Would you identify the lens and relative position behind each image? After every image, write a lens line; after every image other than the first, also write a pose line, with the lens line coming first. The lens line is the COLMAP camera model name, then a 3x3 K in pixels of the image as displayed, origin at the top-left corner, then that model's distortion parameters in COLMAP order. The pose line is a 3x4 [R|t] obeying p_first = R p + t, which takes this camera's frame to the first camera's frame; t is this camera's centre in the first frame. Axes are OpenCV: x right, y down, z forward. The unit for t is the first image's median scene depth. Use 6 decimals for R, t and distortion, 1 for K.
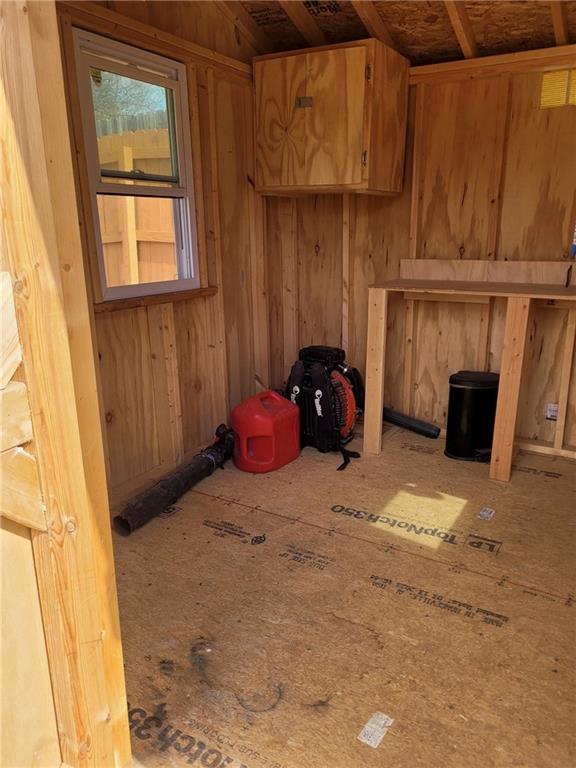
lens RADIAL K [[572.6, 0, 288.0], [0, 572.6, 384.0], [0, 0, 1]] dist [0.040664, -0.050251]
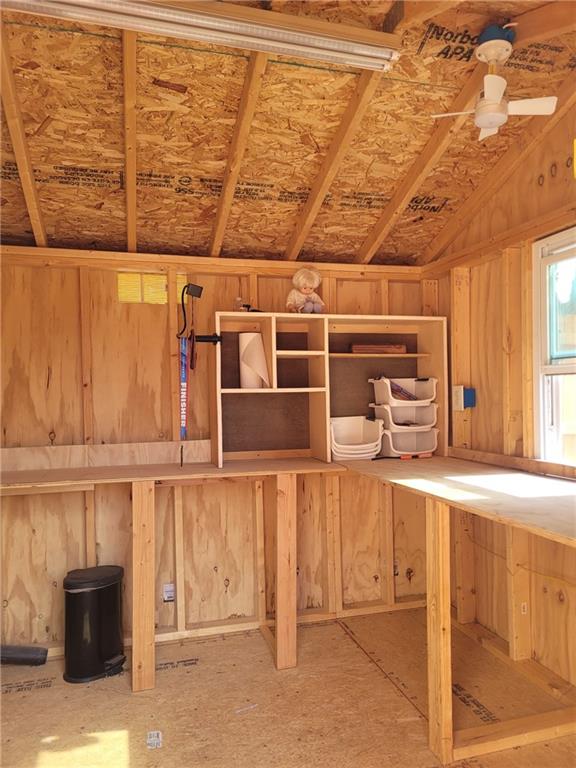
lens RADIAL K [[572.6, 0, 288.0], [0, 572.6, 384.0], [0, 0, 1]] dist [0.040664, -0.050251]
pose [[0.674557, 0.008872, 0.738170, -0.126989], [0.208479, 0.956936, -0.202014, -0.051348], [-0.708174, 0.290162, 0.643658, 0.132463]]
